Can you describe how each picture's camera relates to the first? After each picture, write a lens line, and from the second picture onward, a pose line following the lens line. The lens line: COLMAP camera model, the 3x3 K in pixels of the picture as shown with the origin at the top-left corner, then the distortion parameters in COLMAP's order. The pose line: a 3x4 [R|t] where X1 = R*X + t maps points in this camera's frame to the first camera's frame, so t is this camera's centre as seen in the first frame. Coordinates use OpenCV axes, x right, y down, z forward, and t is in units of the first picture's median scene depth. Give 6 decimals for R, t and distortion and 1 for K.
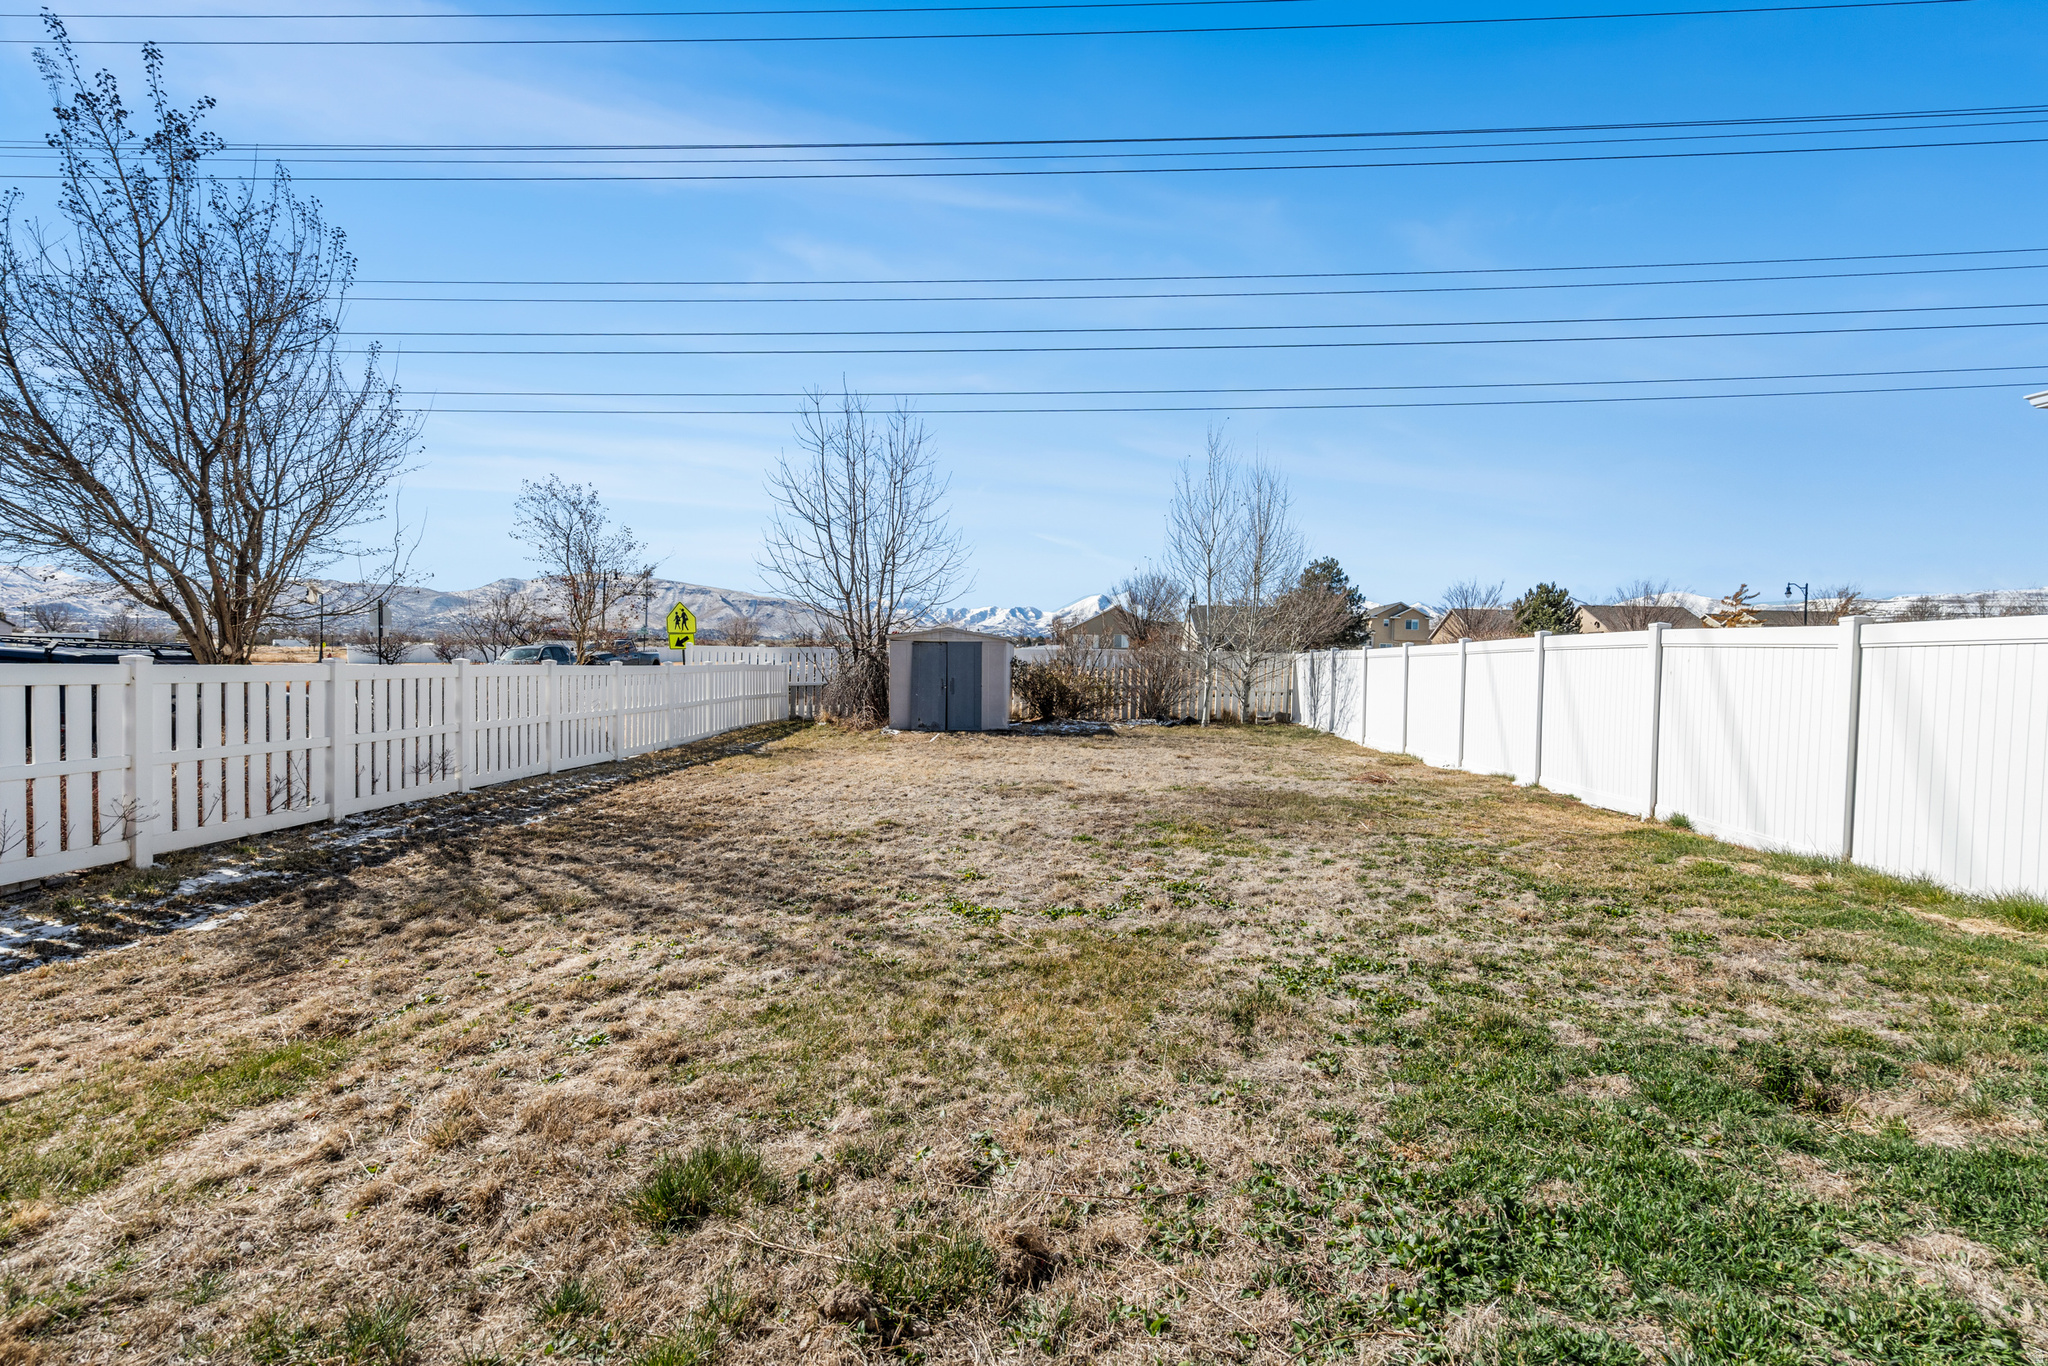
lens RADIAL K [[925.5, 0, 1024.1], [0, 925.5, 687.2], [0, 0, 1]] dist [-0.002923, 0.000929]
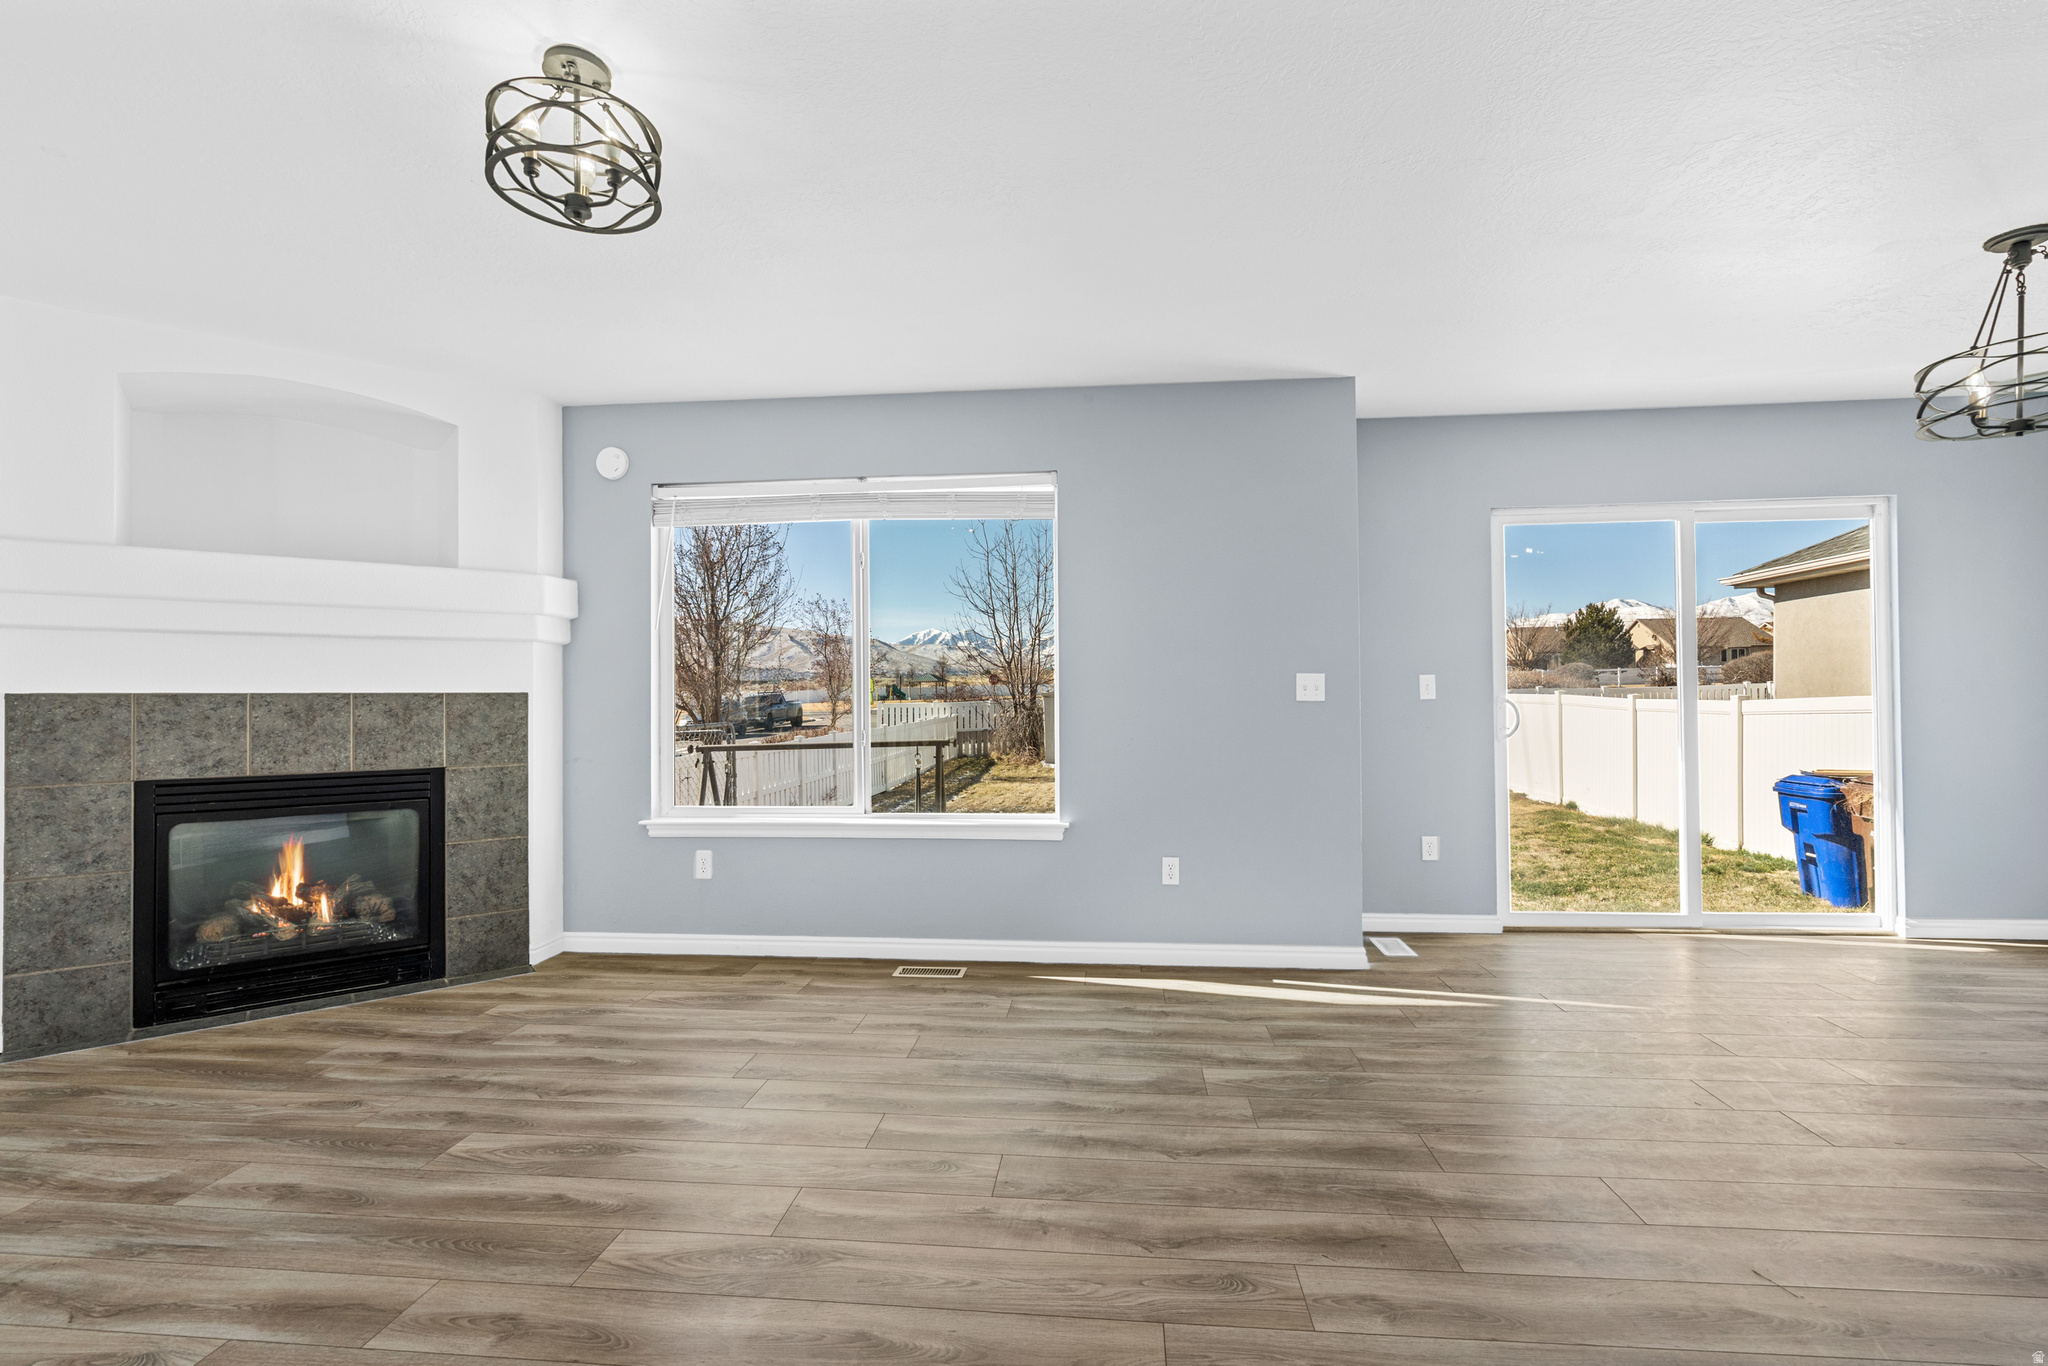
lens RADIAL K [[925.5, 0, 1024.1], [0, 925.5, 687.2], [0, 0, 1]] dist [-0.002923, 0.000929]
pose [[0.997602, -0.033251, -0.060701, -0.090427], [0.031451, 0.999044, -0.030376, -0.024570], [0.061653, 0.028394, 0.997694, -0.349361]]
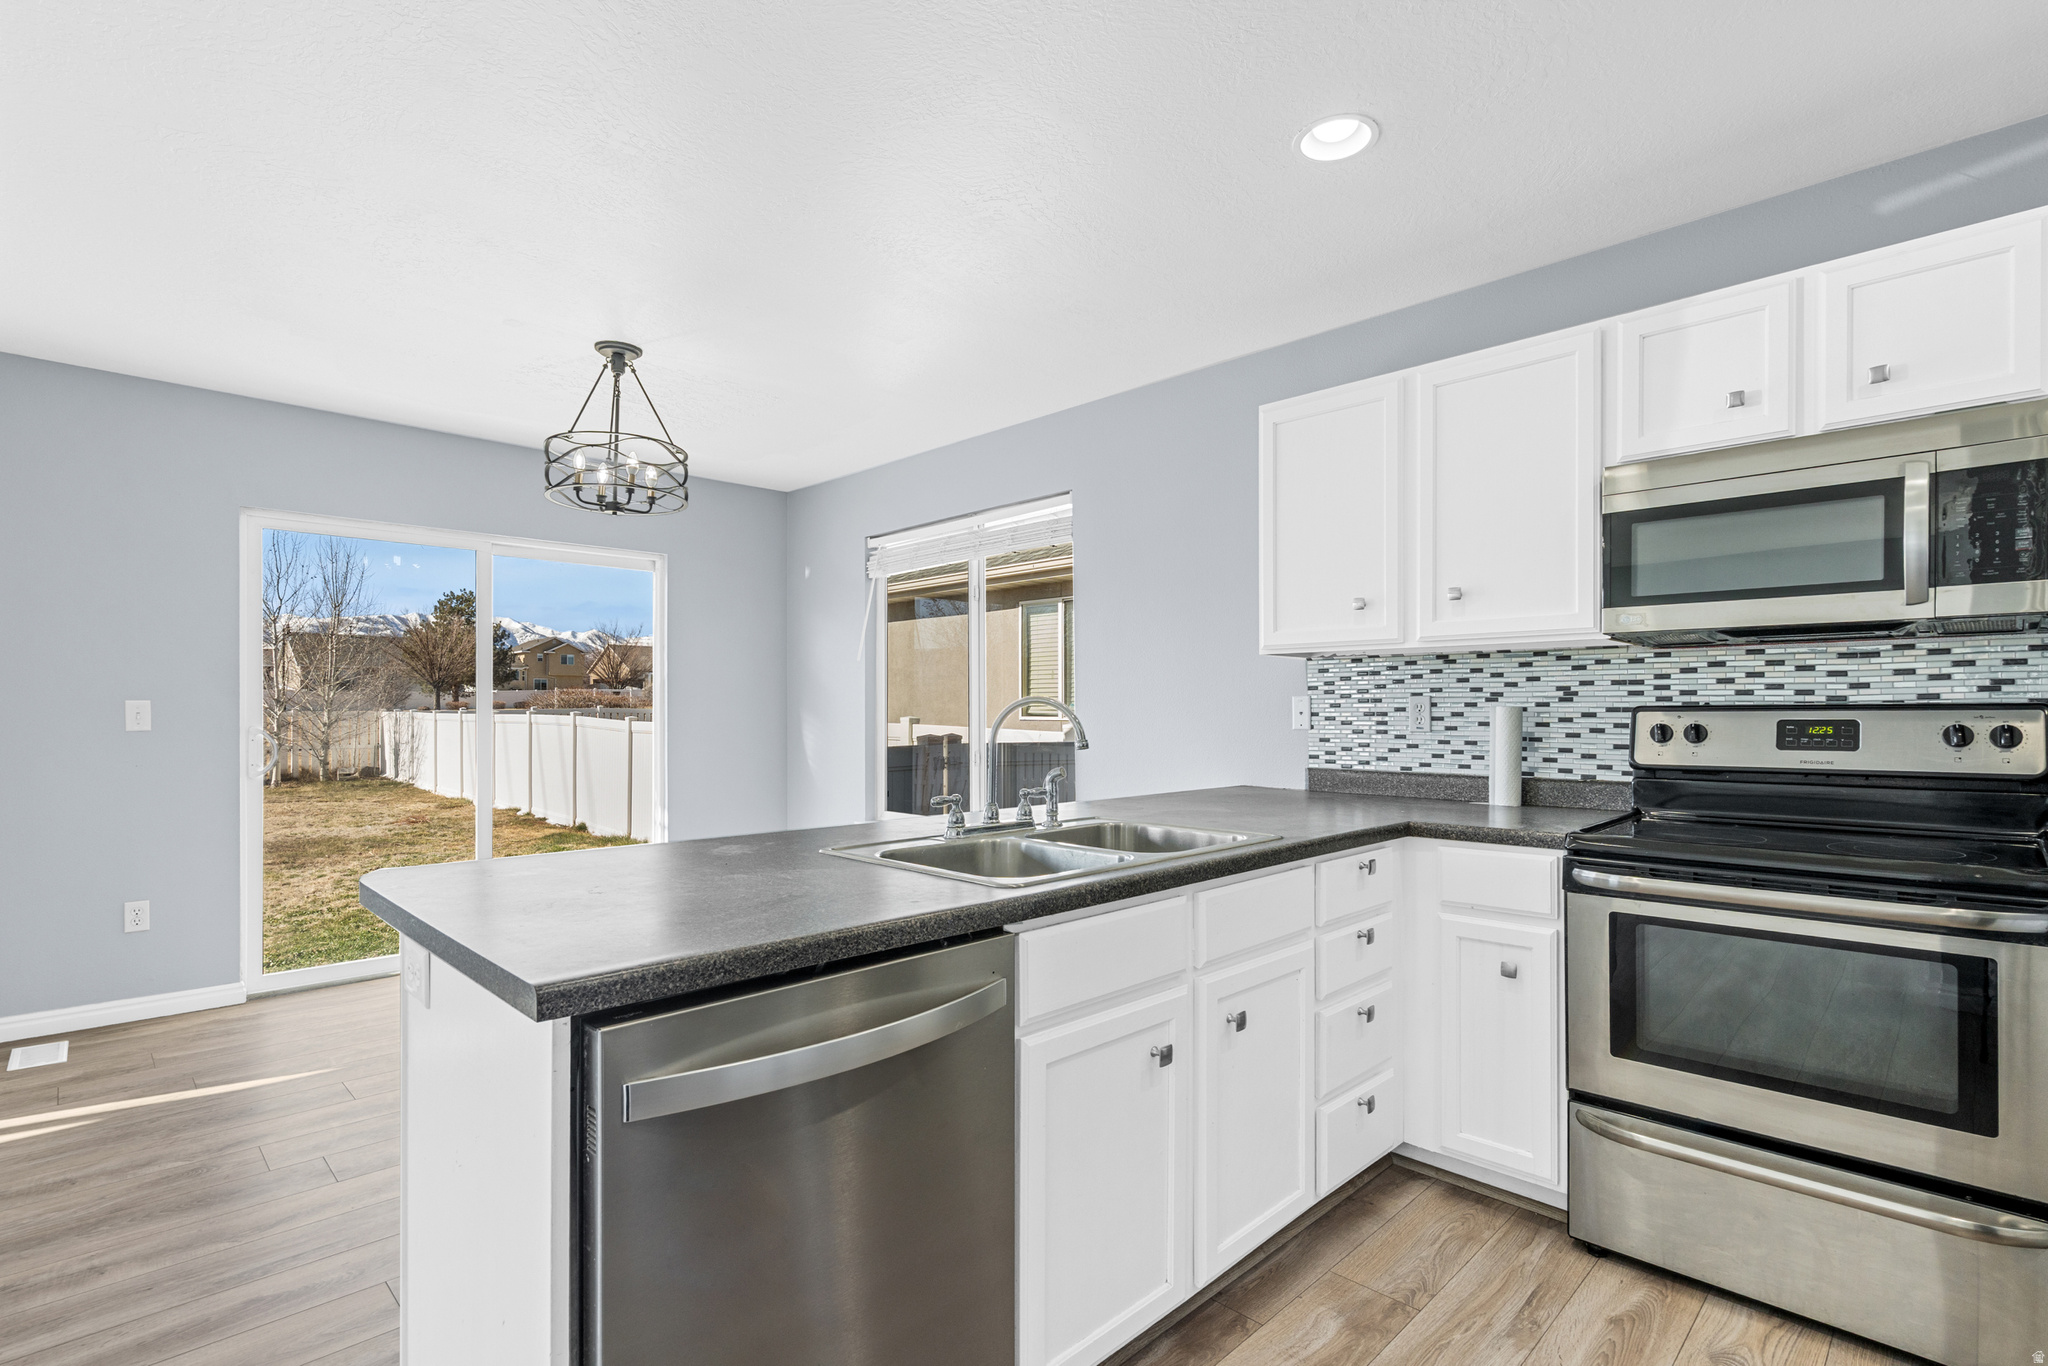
lens RADIAL K [[970.1, 0, 1041.0], [0, 970.1, 715.2], [0, 0, 1]] dist [0.000335, 0.000202]
pose [[0.674428, -0.025087, 0.737914, -0.023447], [0.027235, 0.999588, 0.009091, -0.025324], [-0.737838, 0.013966, 0.674833, -0.377679]]
